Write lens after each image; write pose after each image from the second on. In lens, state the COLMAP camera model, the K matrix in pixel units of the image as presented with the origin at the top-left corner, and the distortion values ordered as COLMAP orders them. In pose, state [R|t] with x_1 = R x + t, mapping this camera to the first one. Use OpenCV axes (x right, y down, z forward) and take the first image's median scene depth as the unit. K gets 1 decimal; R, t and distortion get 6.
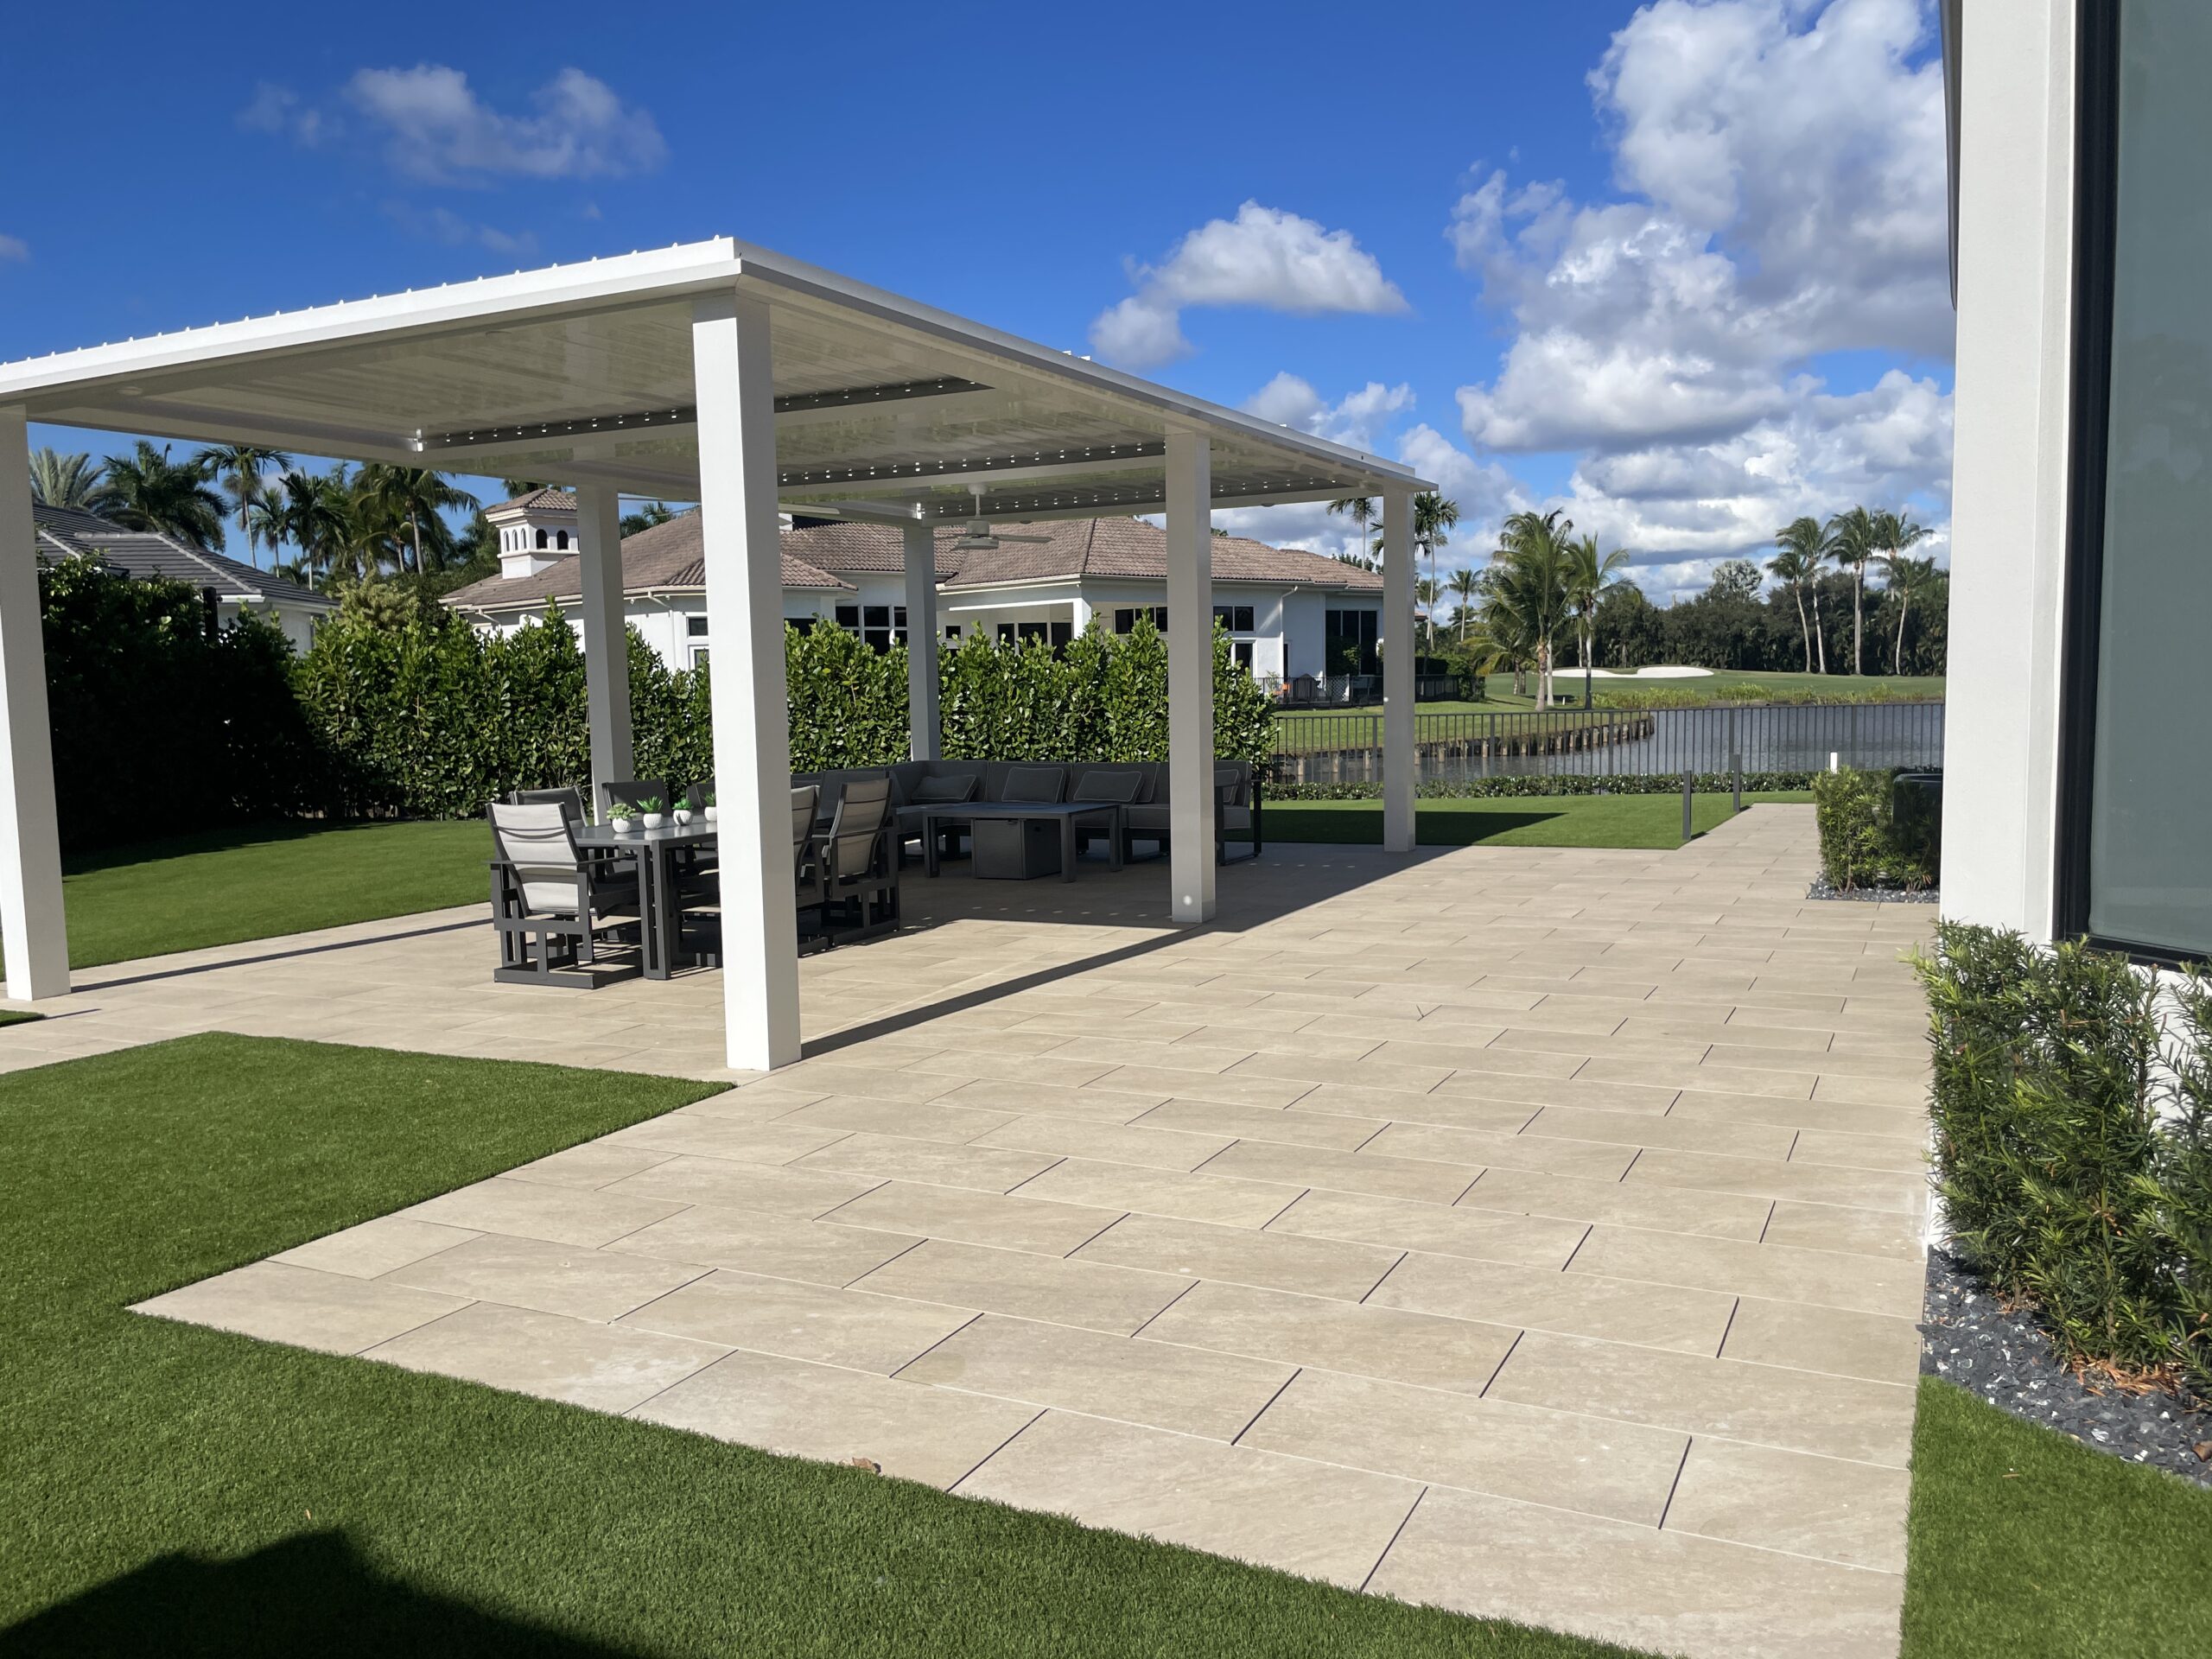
lens RADIAL K [[1657.0, 0, 1099.4], [0, 1657.0, 837.5], [0, 0, 1]] dist [0.102674, -0.157864]
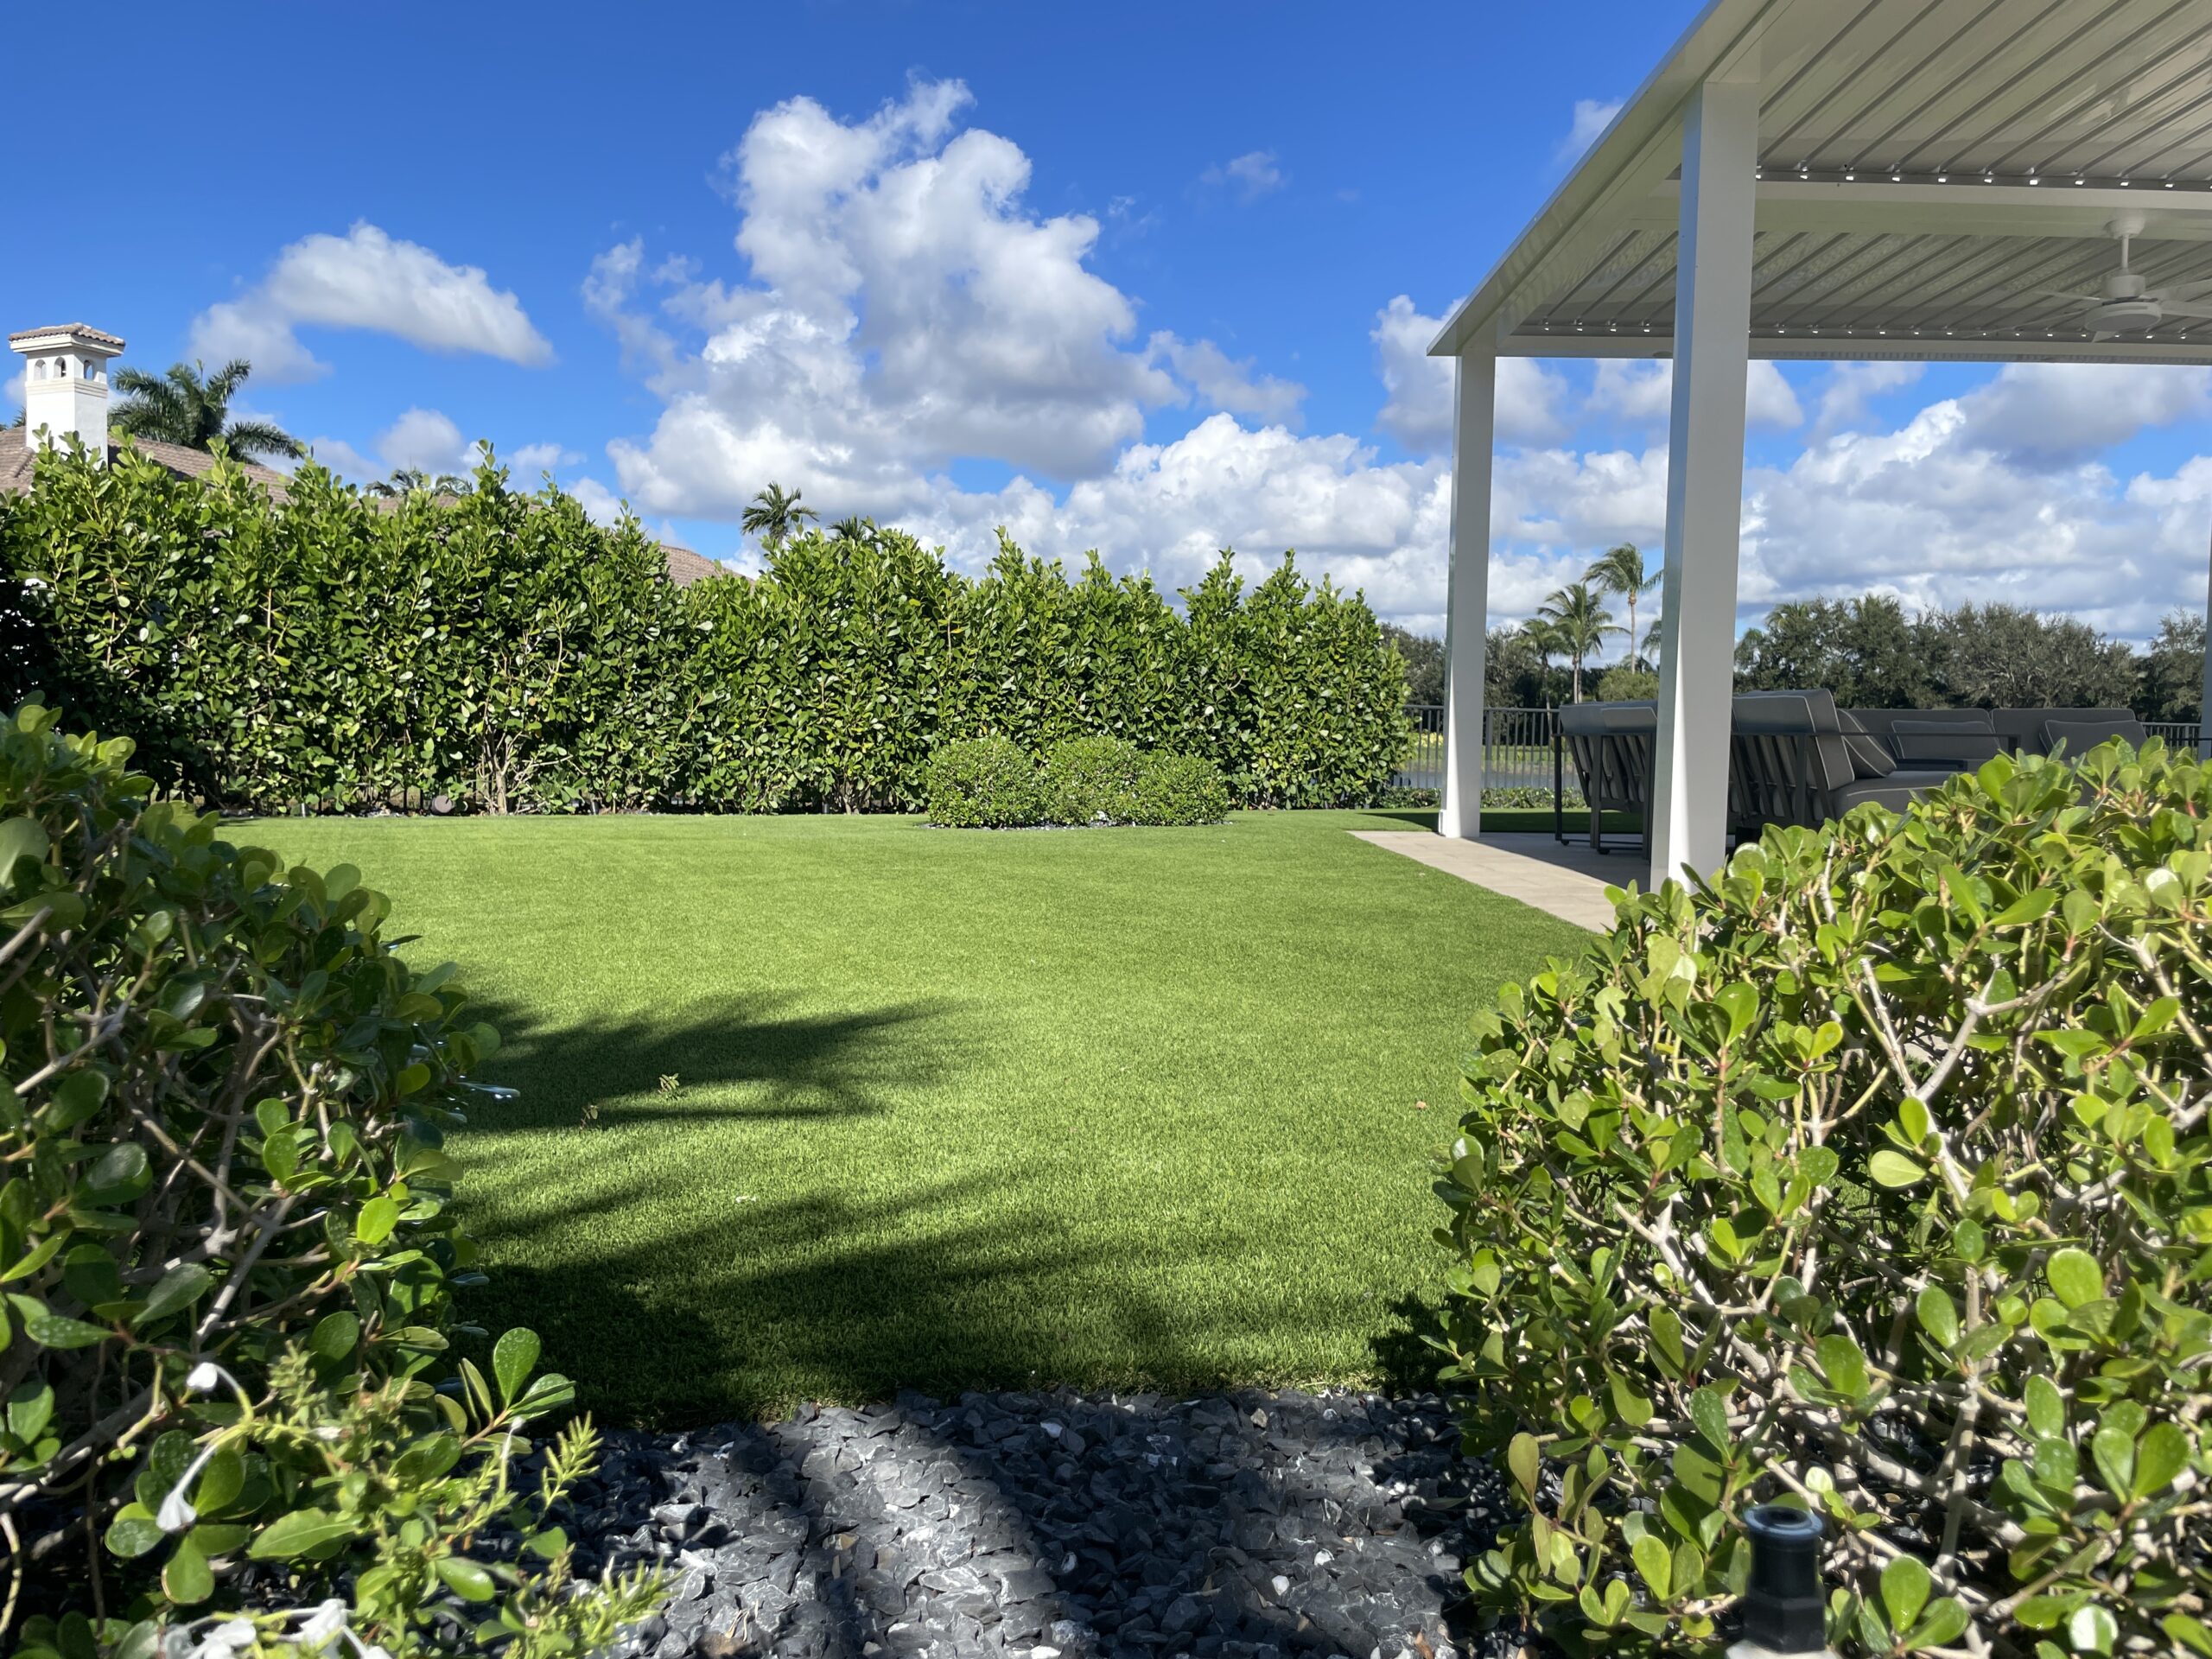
lens RADIAL K [[1656.5, 0, 1106.0], [0, 1656.5, 829.5], [0, 0, 1]] dist [0.085335, -0.124254]
pose [[0.890303, 0.009360, 0.455272, -0.861744], [0.007176, 0.999376, -0.034579, 0.031626], [-0.455312, 0.034053, 0.889681, 0.809811]]
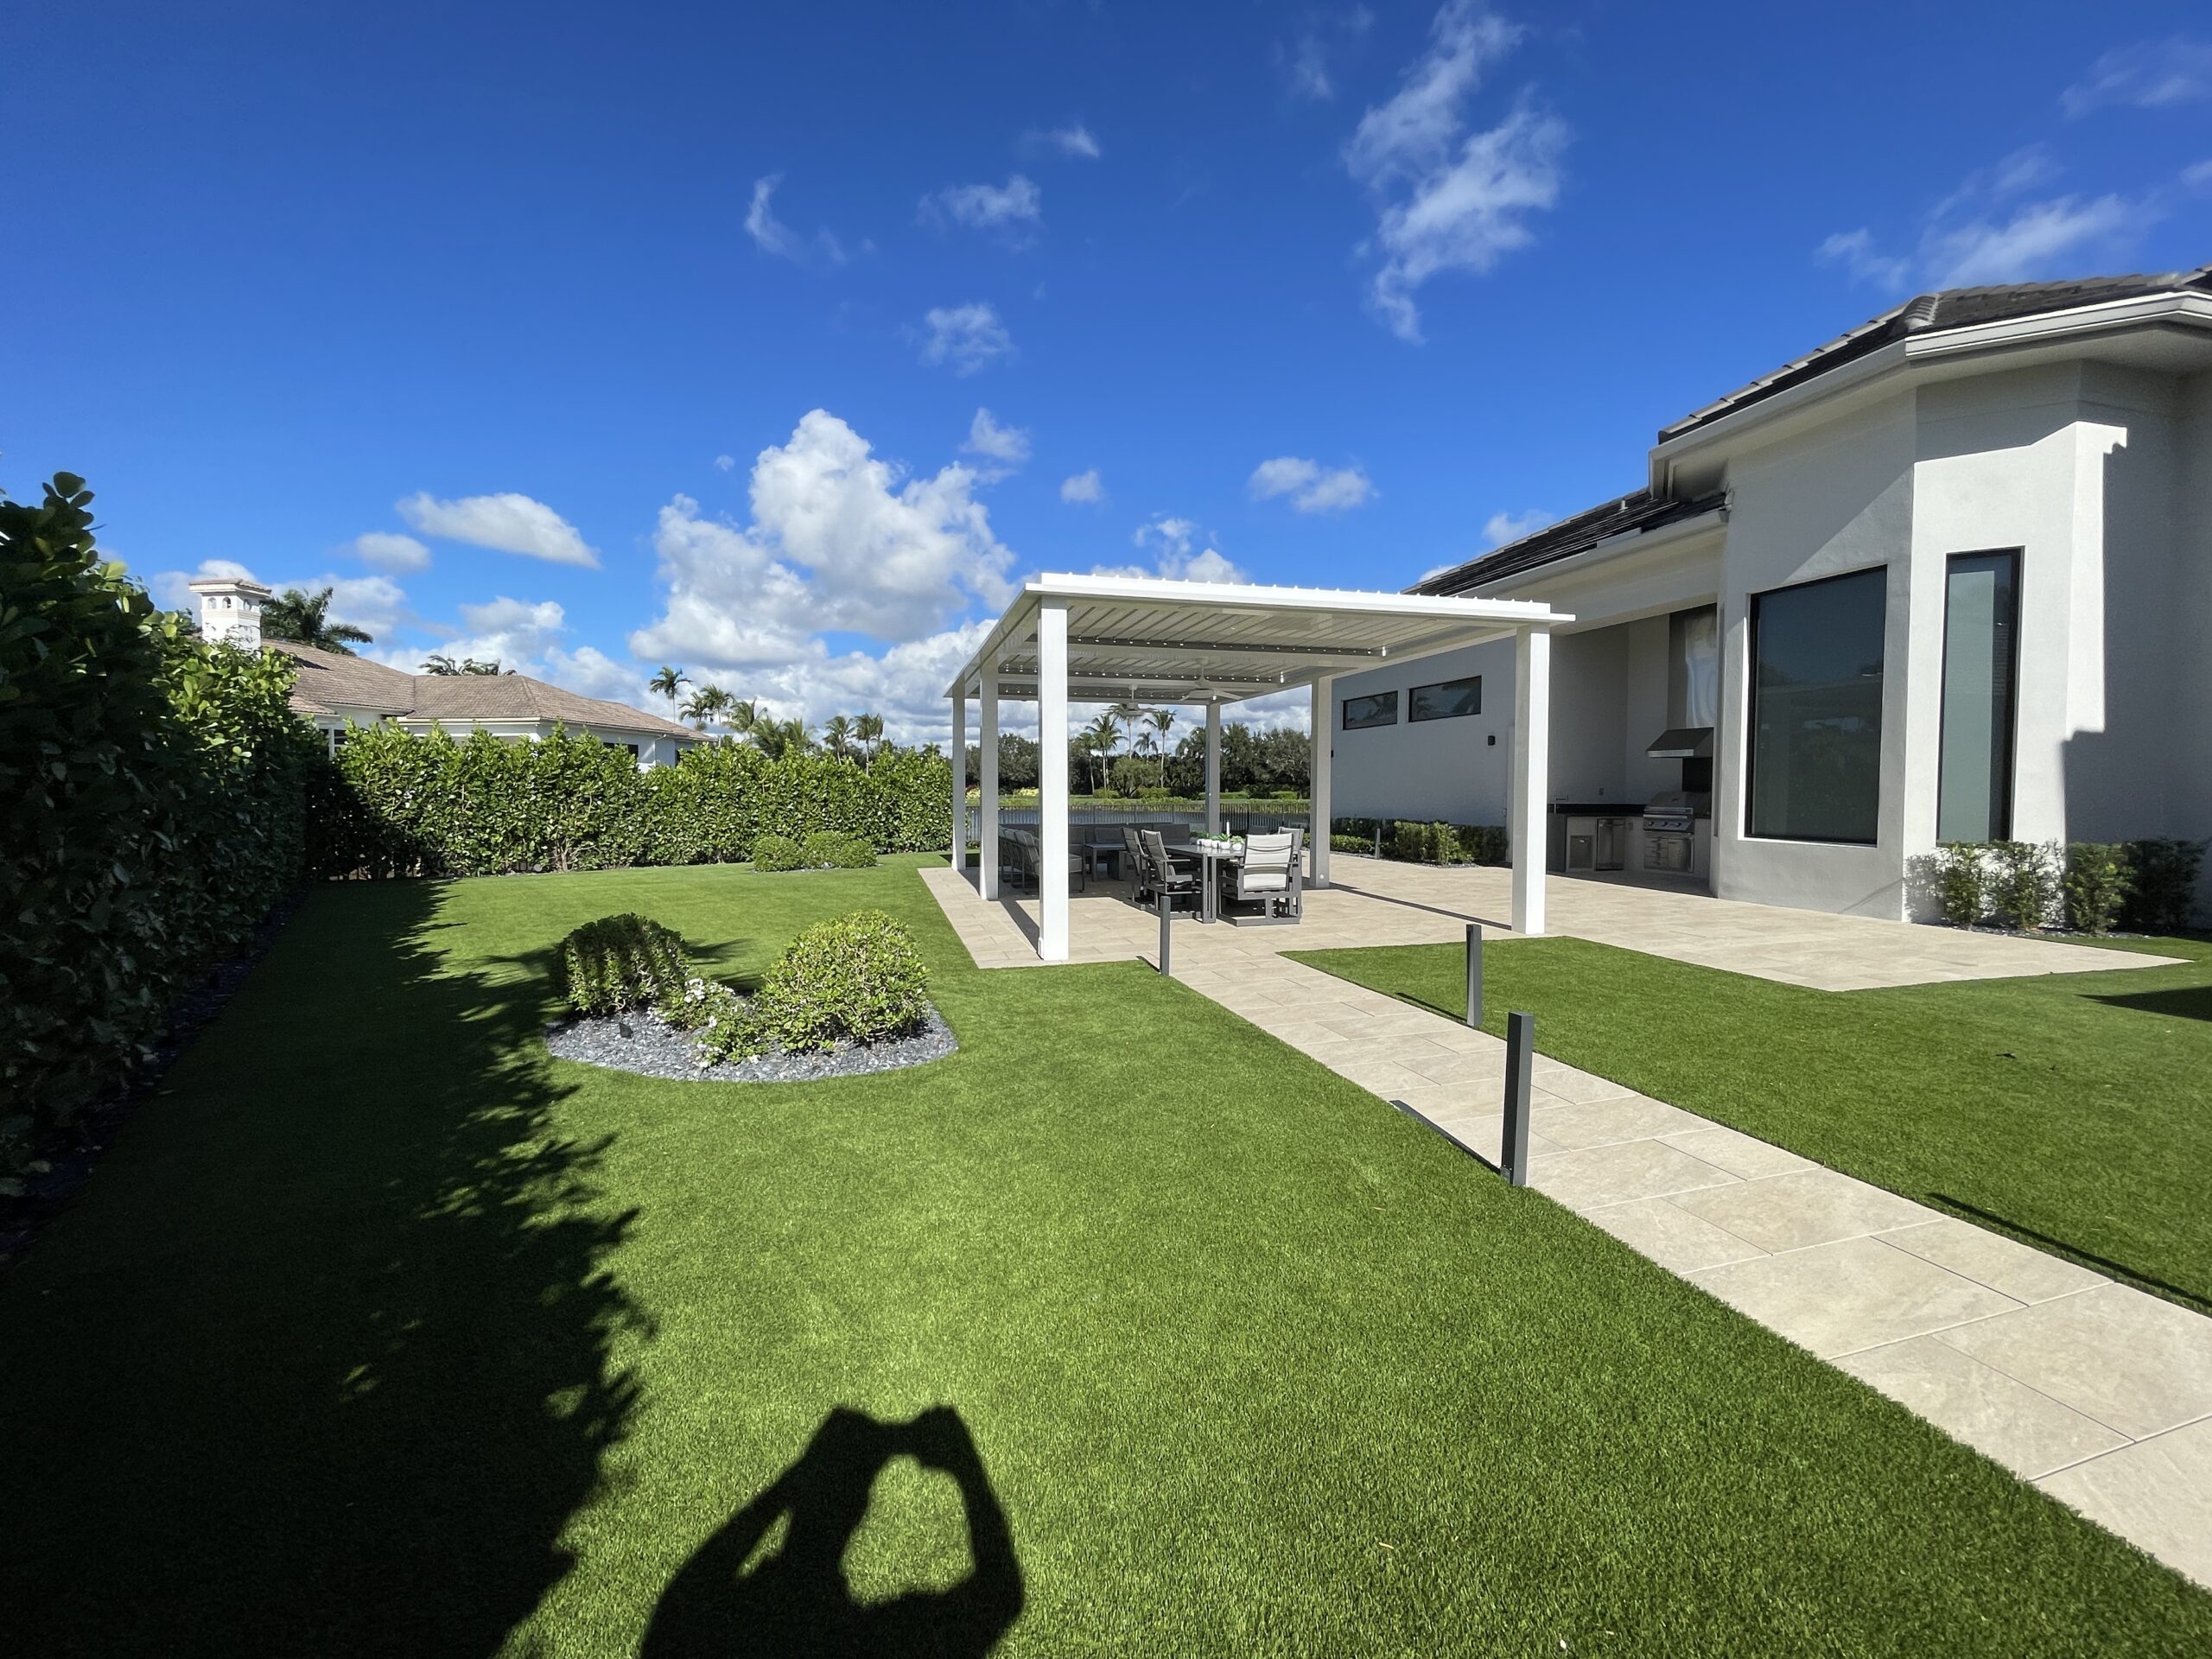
lens RADIAL K [[889.8, 0, 1107.3], [0, 889.8, 820.0], [0, 0, 1]] dist [-0.025916, 0.008896]
pose [[0.739695, -0.000066, 0.672943, -1.040553], [0.043439, 0.997919, -0.047650, -0.001537], [-0.671539, 0.064478, 0.738158, 0.308716]]
